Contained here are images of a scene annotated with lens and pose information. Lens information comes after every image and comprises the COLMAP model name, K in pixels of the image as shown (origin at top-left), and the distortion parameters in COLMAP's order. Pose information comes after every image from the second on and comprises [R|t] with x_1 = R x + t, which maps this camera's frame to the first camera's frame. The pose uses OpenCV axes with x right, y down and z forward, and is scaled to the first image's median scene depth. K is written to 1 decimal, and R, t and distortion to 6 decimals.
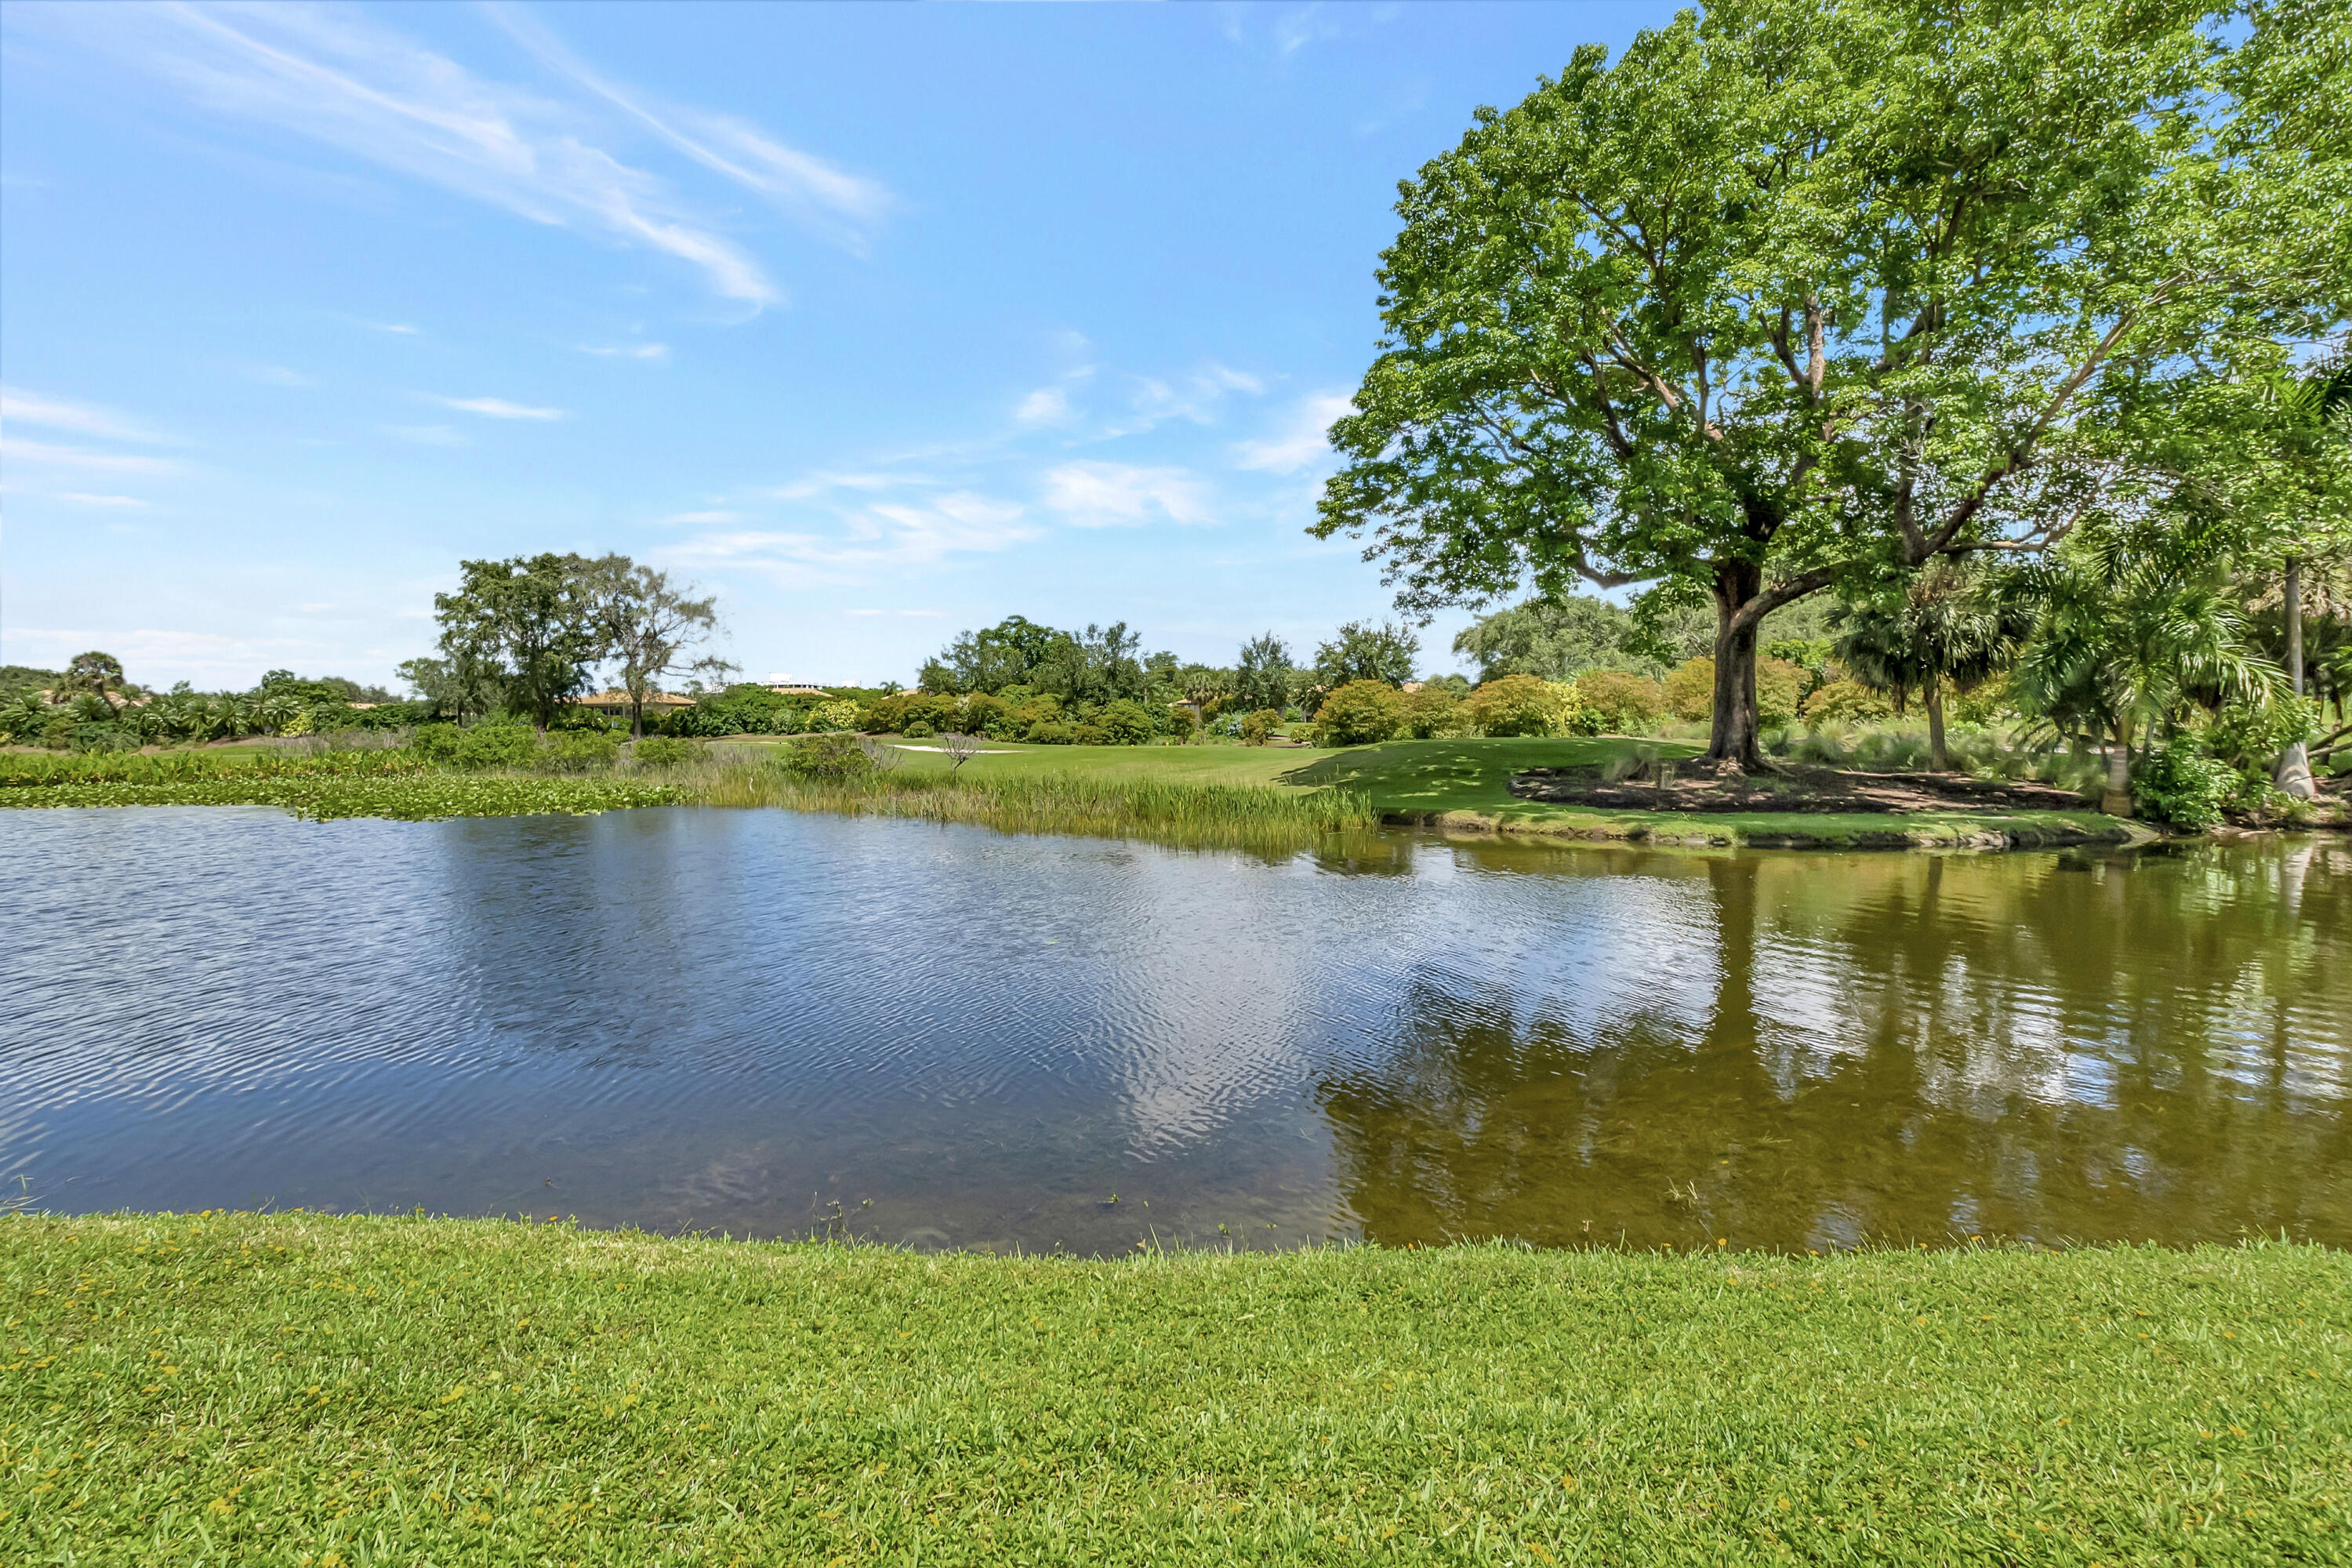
lens RADIAL K [[1036.0, 0, 1166.4], [0, 1036.0, 751.8], [0, 0, 1]] dist [-0.006013, 0.000548]
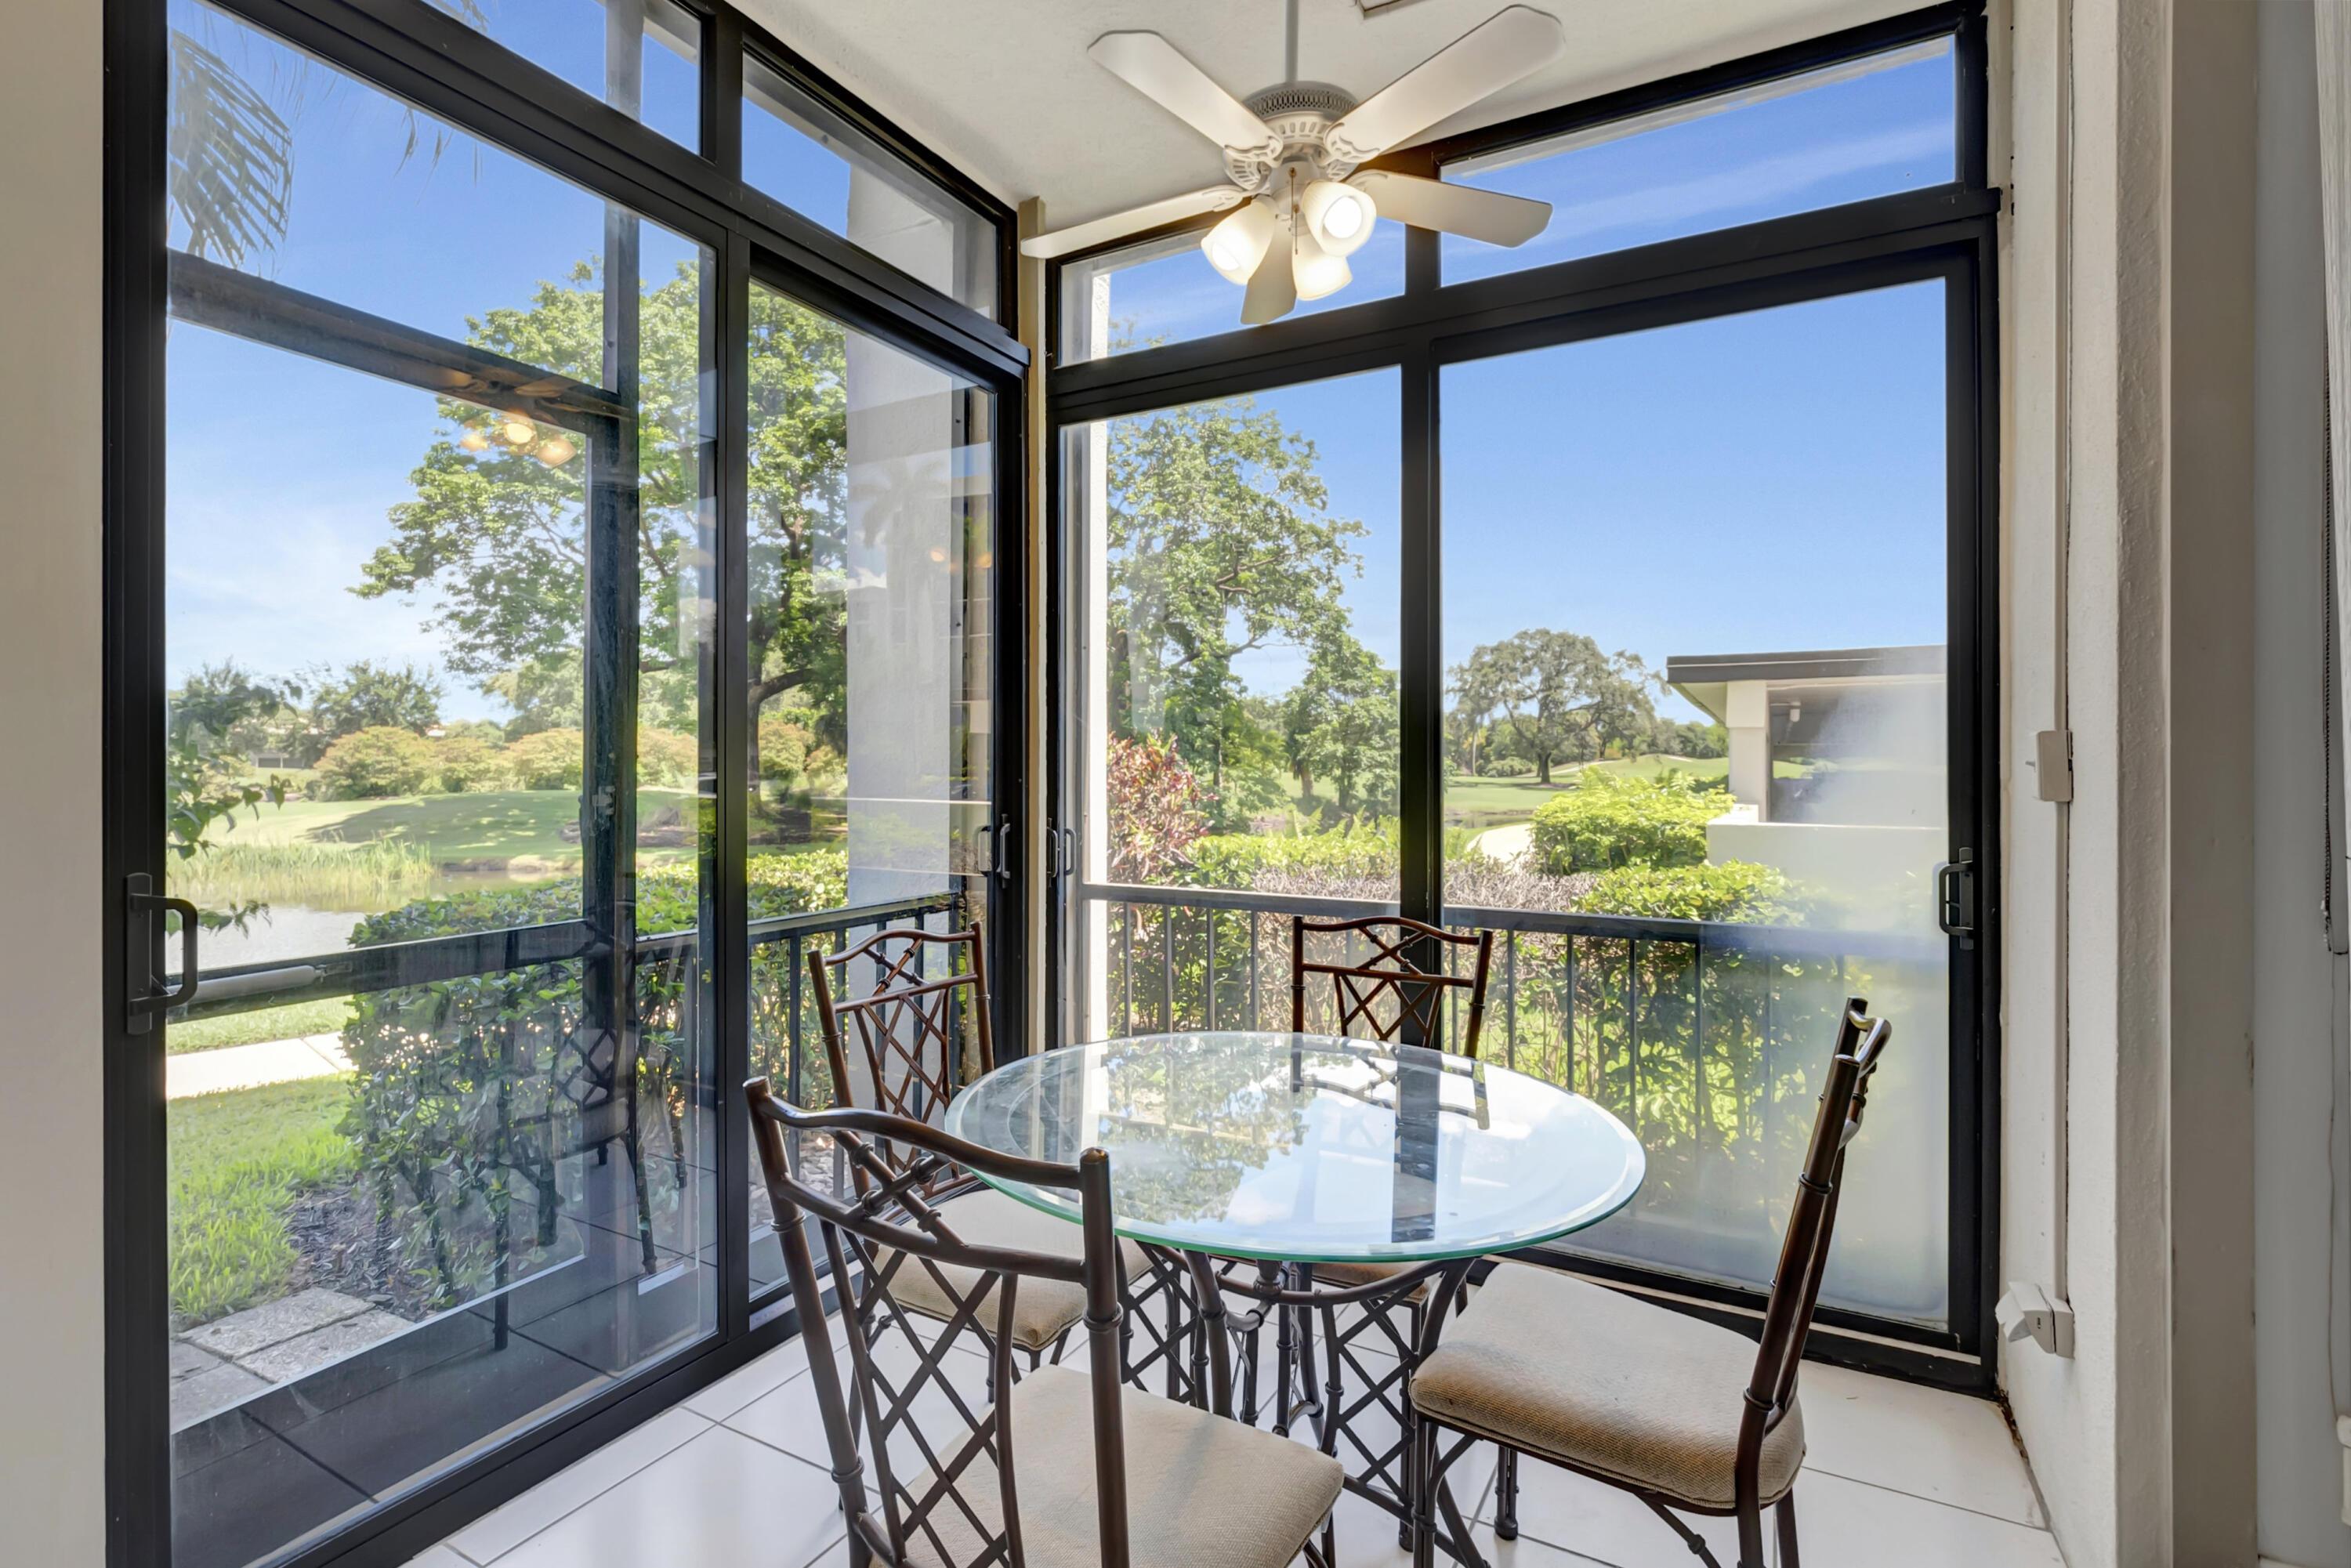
lens RADIAL K [[1111.5, 0, 1142.9], [0, 1111.5, 754.0], [0, 0, 1]] dist [-0.000090, 0.000000]
pose [[0.683879, 0.015272, 0.729435, -0.088036], [0.013452, 0.999347, -0.033534, -0.004300], [-0.729471, 0.032745, 0.683227, -0.218645]]
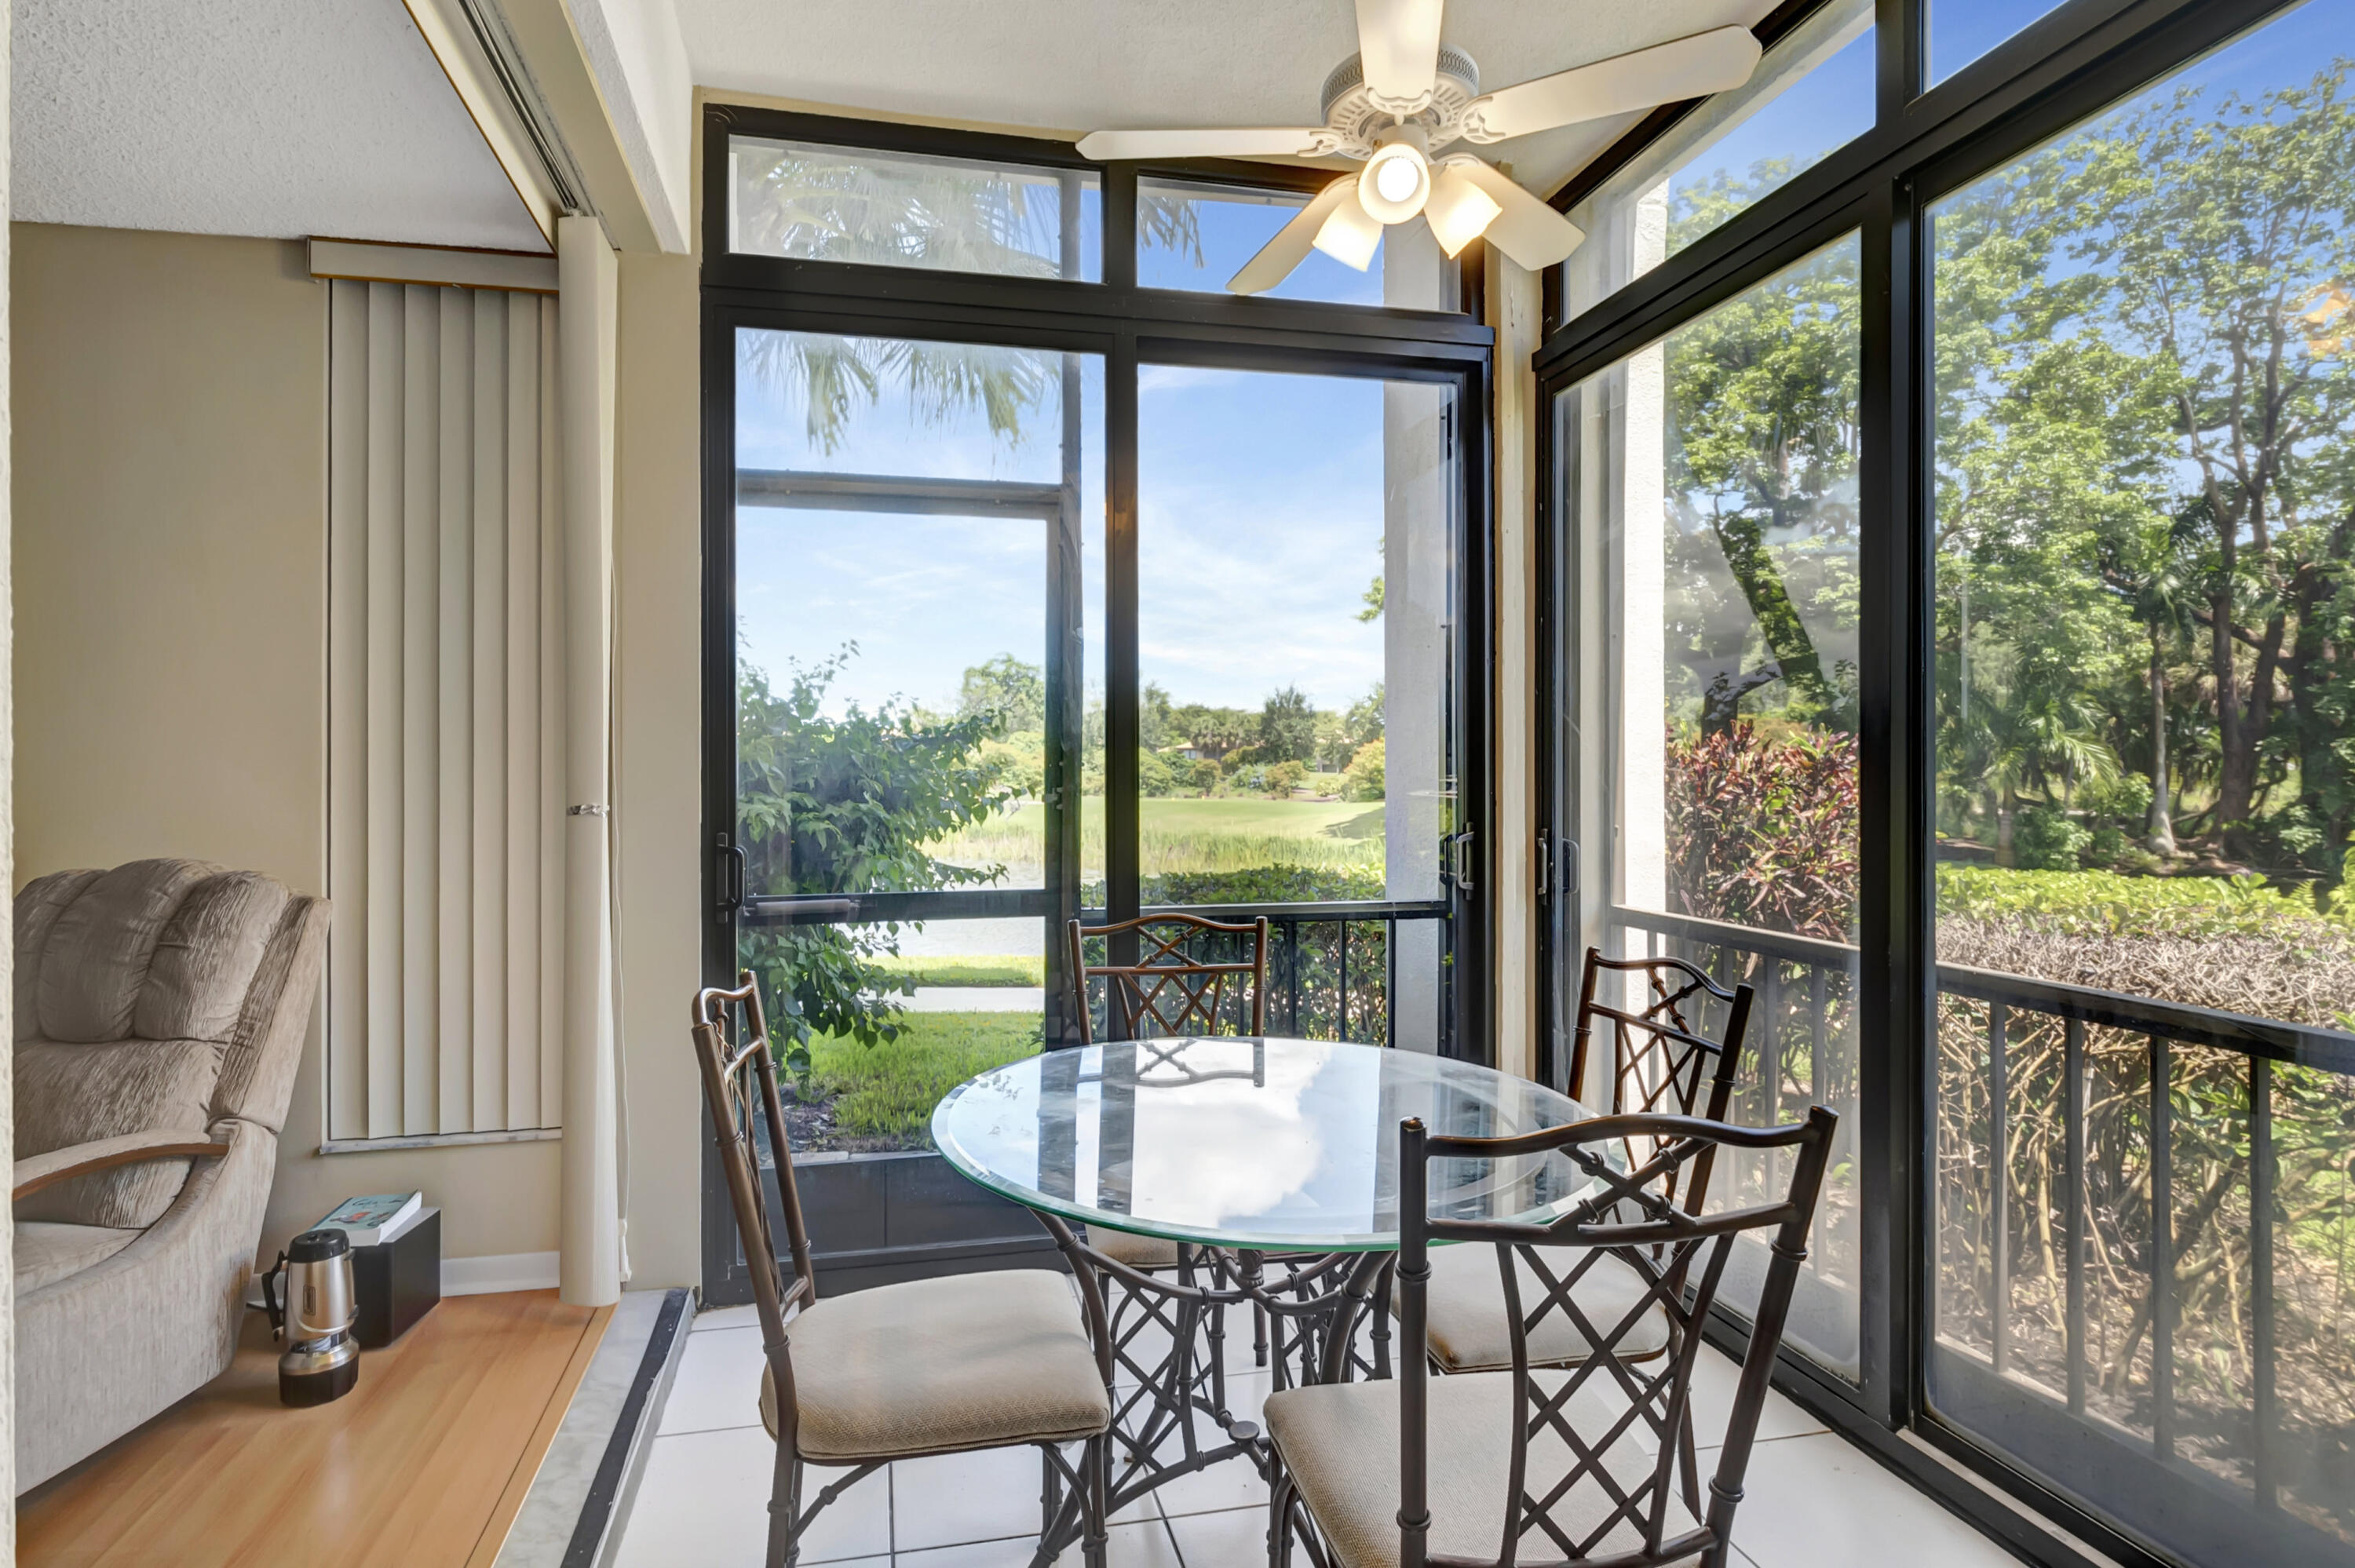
lens RADIAL K [[1201.9, 0, 1138.2], [0, 1201.9, 770.5], [0, 0, 1]] dist [0.000961, 0.000252]
pose [[0.999859, 0.009848, -0.013570, -0.057758], [-0.010190, 0.999626, -0.025392, -0.003964], [0.013315, 0.025527, 0.999585, -0.239486]]
